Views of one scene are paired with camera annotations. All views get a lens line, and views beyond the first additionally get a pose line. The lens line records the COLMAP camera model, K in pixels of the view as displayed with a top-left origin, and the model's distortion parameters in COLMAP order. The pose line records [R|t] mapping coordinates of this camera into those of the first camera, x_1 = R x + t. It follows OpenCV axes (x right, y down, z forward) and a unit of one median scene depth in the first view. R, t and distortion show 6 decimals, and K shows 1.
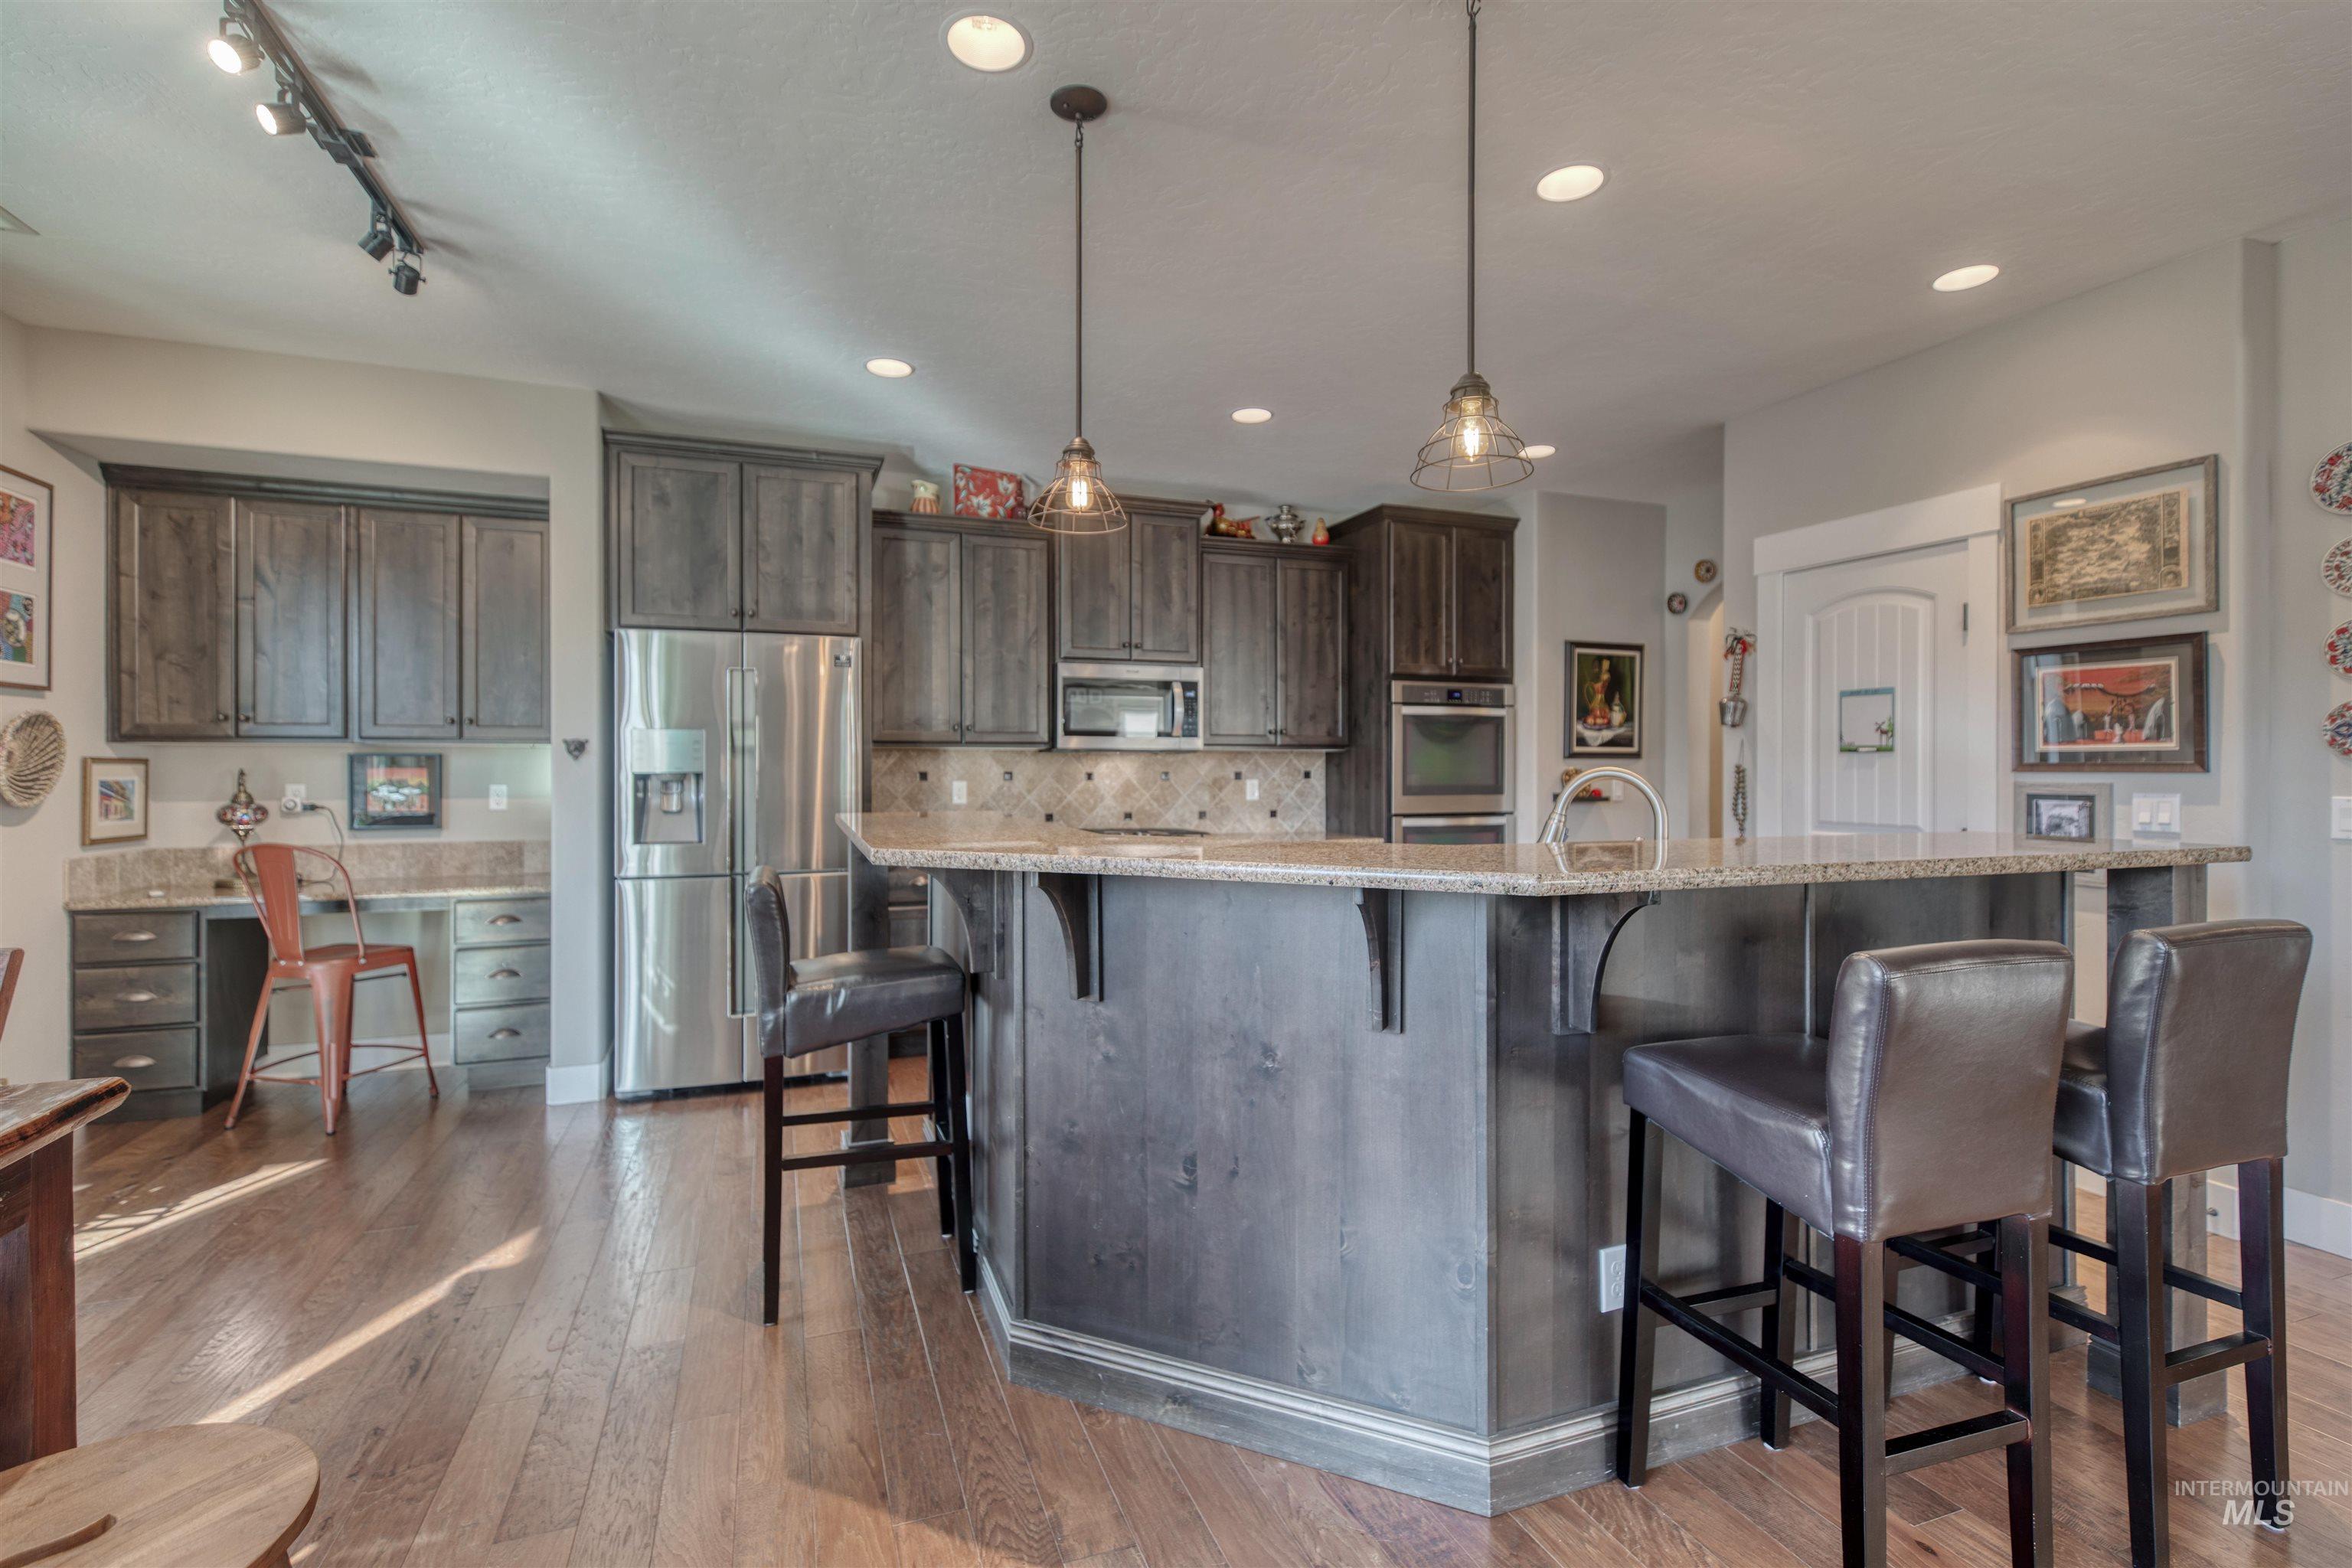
lens RADIAL K [[1061.0, 0, 1178.7], [0, 1061.0, 767.2], [0, 0, 1]] dist [0.003688, 0.000711]
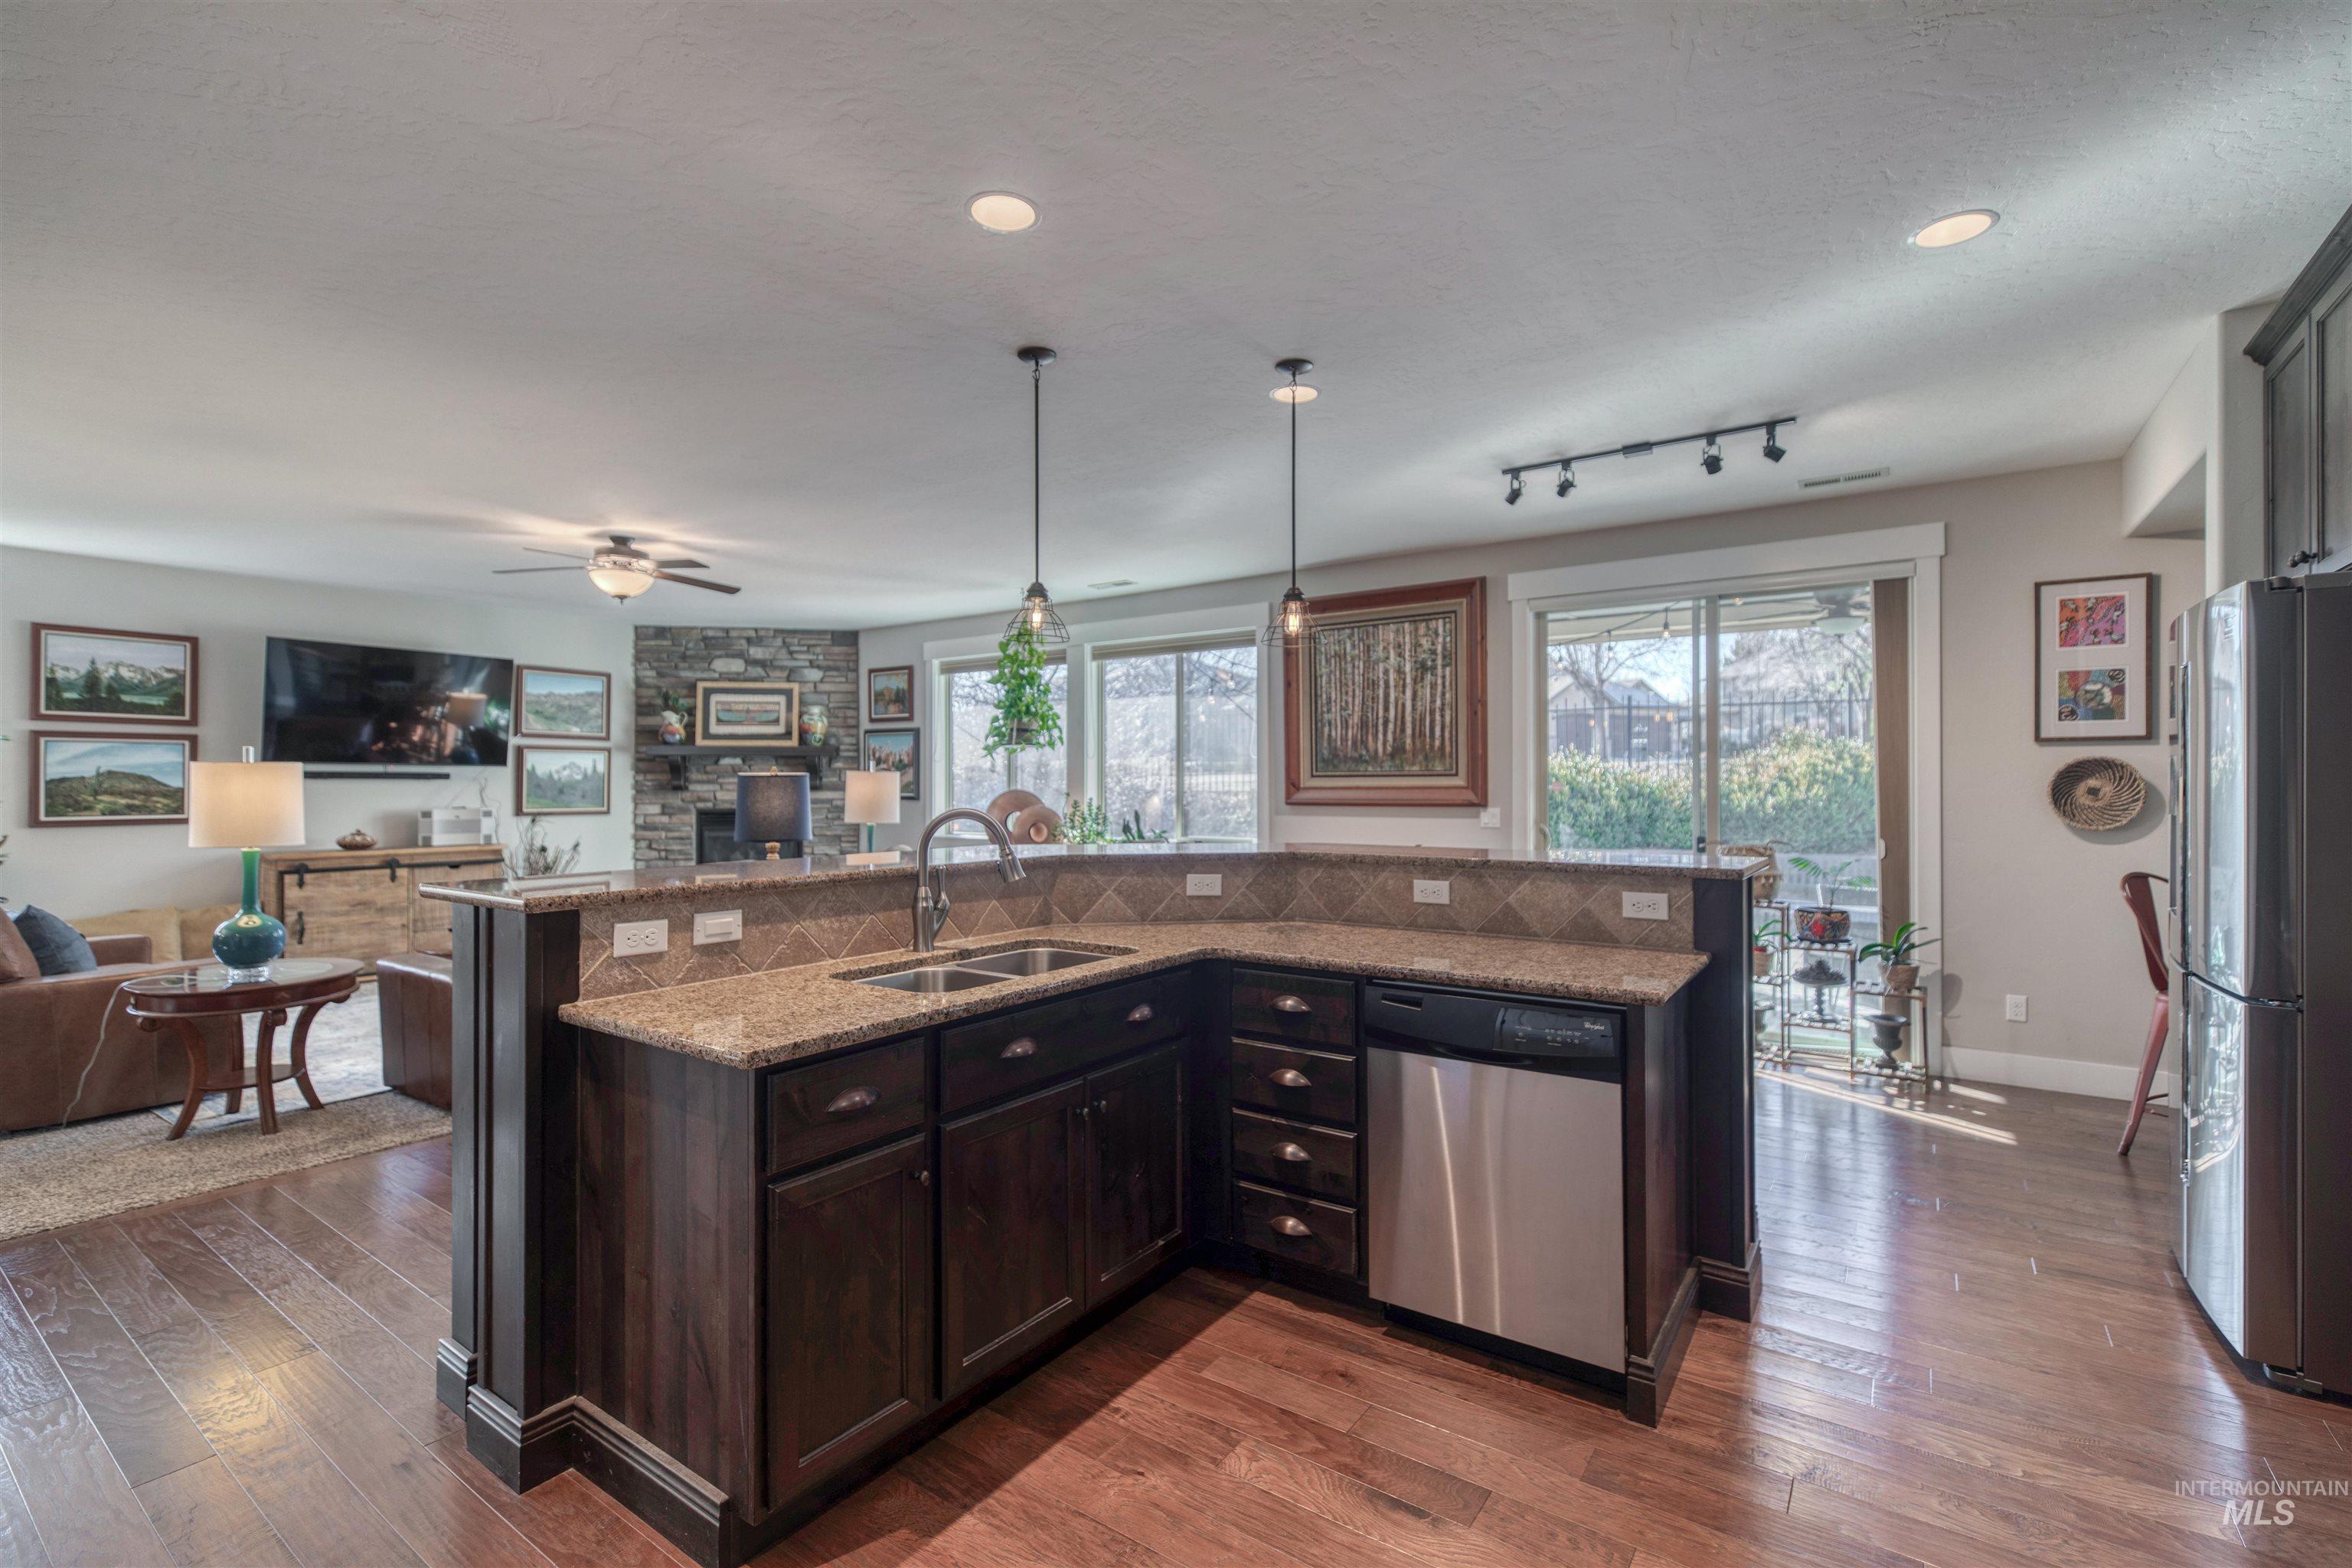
lens RADIAL K [[1061.0, 0, 1184.9], [0, 1061.0, 782.7], [0, 0, 1]] dist [0.003688, 0.000711]
pose [[-0.825702, 0.000676, -0.564106, 0.481780], [0.001024, 0.999999, -0.000300, -0.018085], [0.564106, -0.000826, -0.825702, 1.178649]]
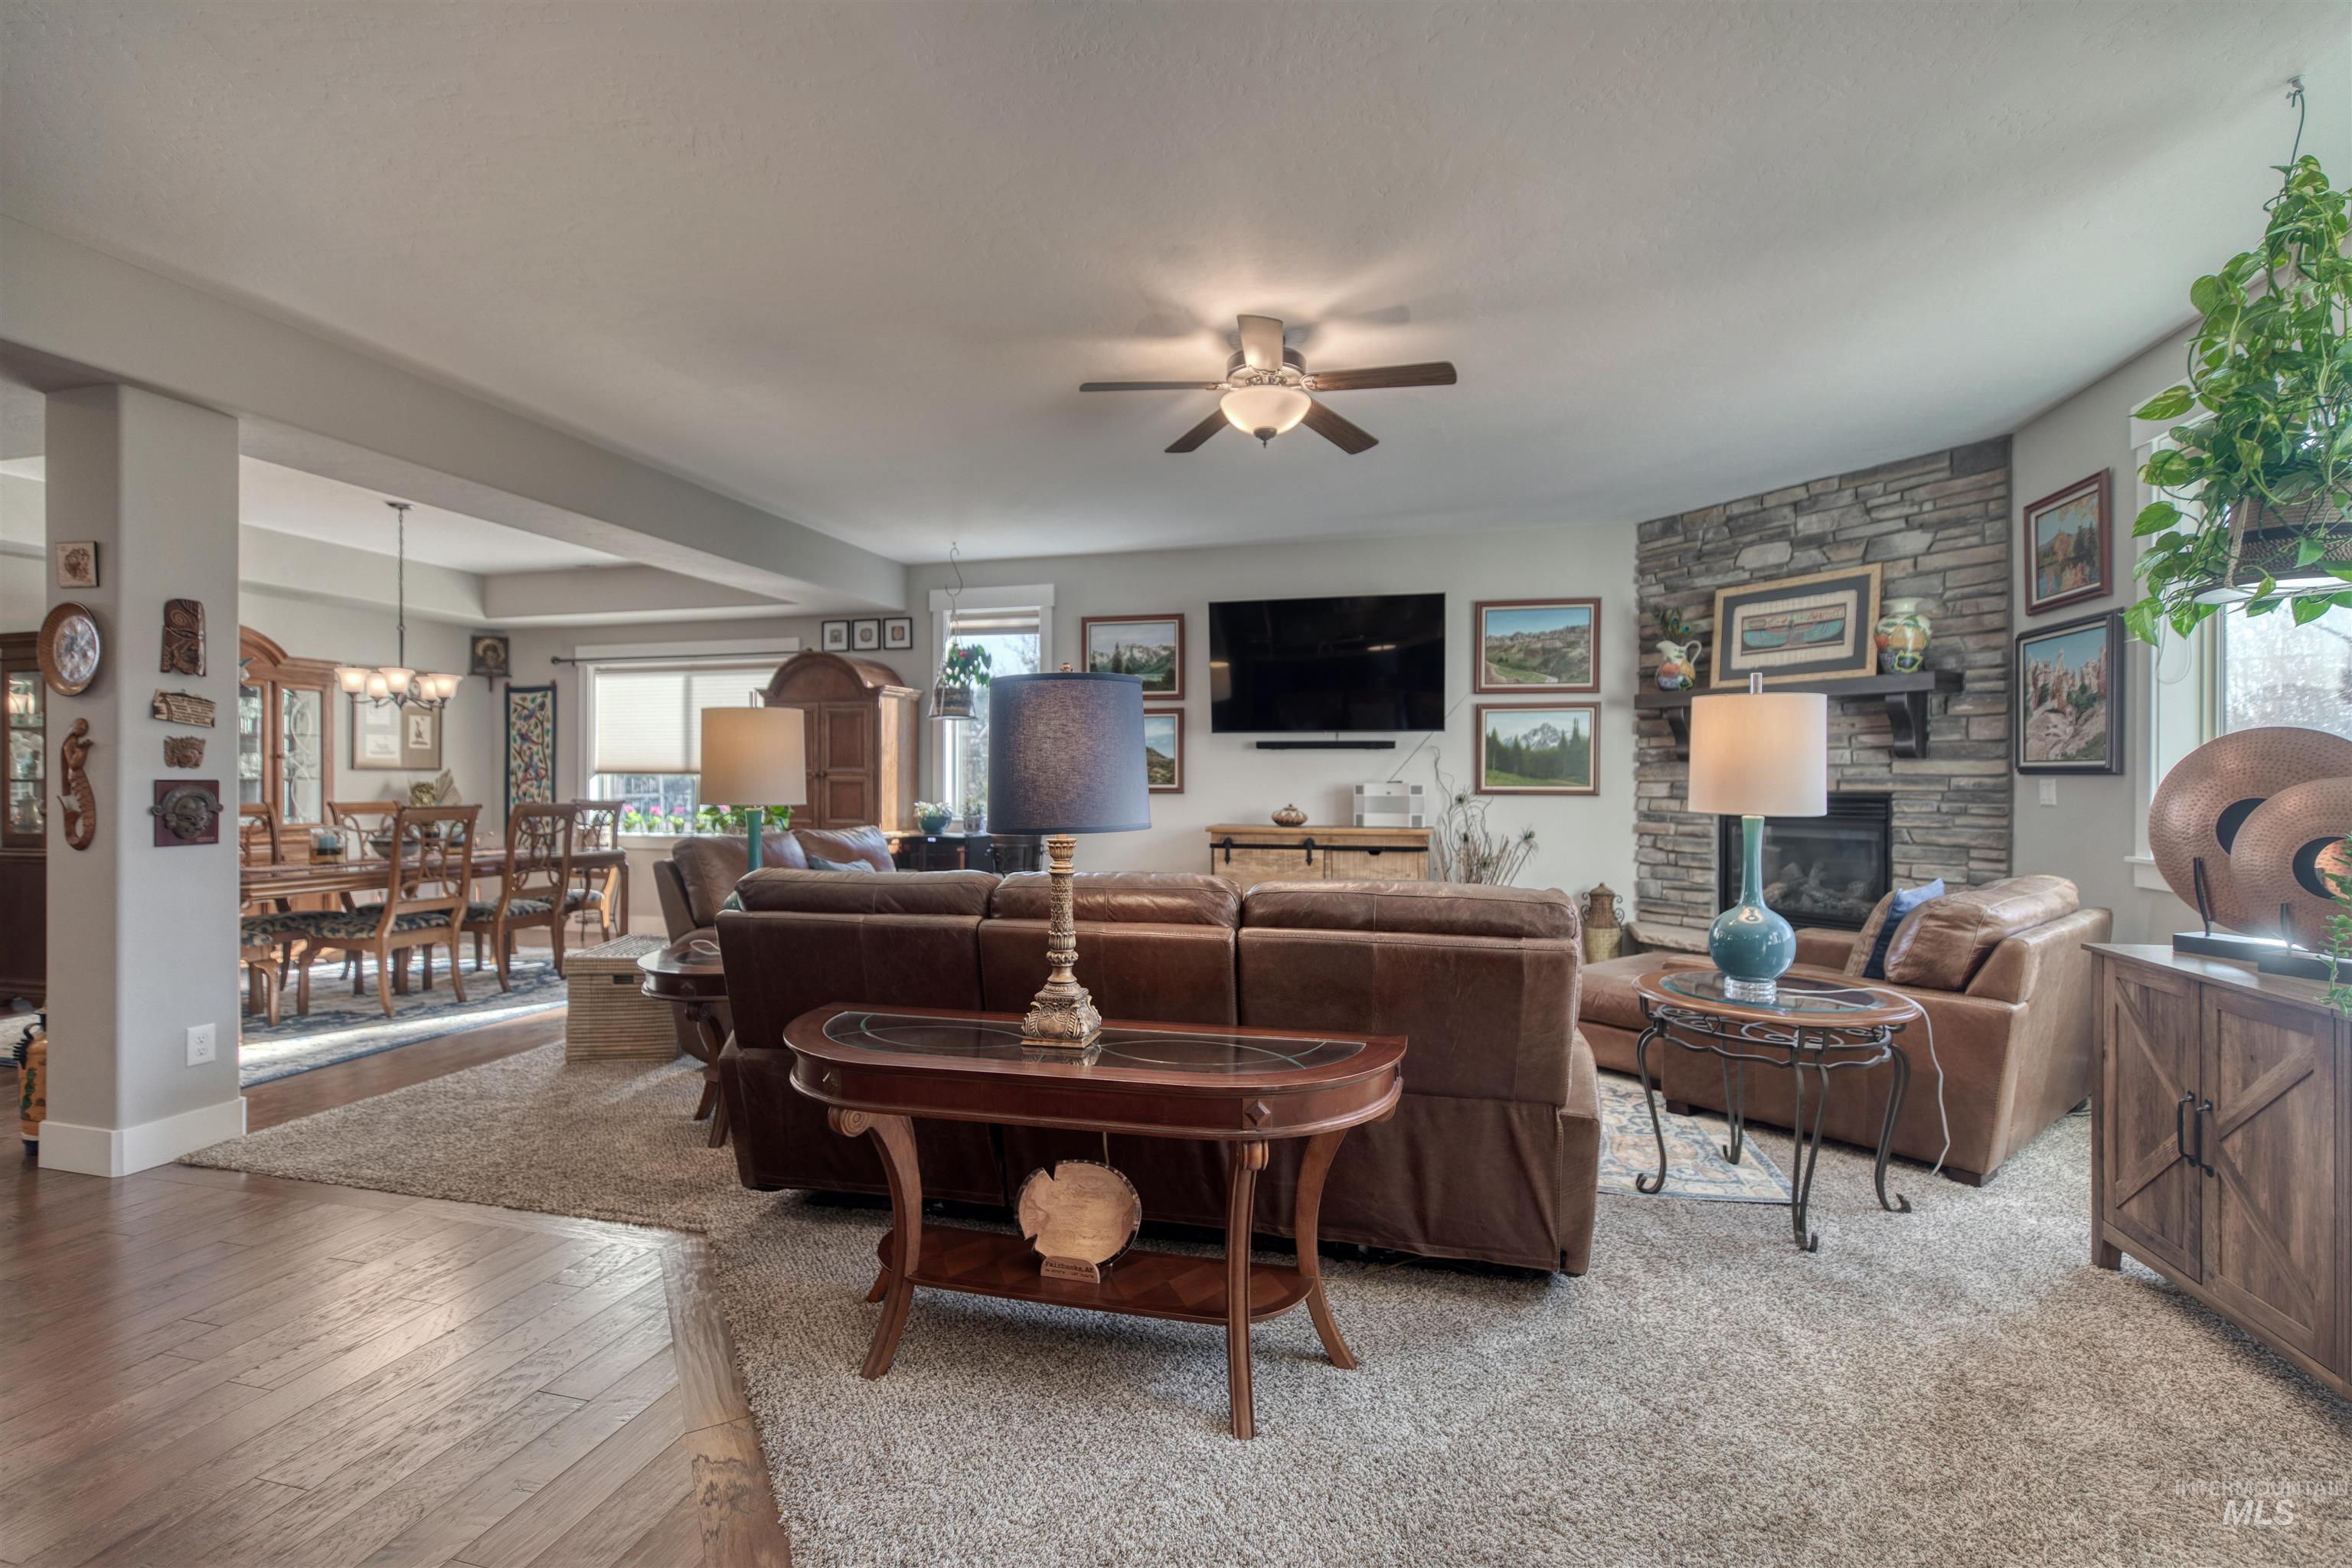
lens RADIAL K [[1061.0, 0, 1161.8], [0, 1061.0, 779.3], [0, 0, 1]] dist [0.003688, 0.000711]
pose [[-0.813055, 0.000409, 0.582187, -0.131517], [0.001486, 0.999998, 0.001373, 0.016602], [-0.582186, 0.001982, -0.813053, 0.377049]]
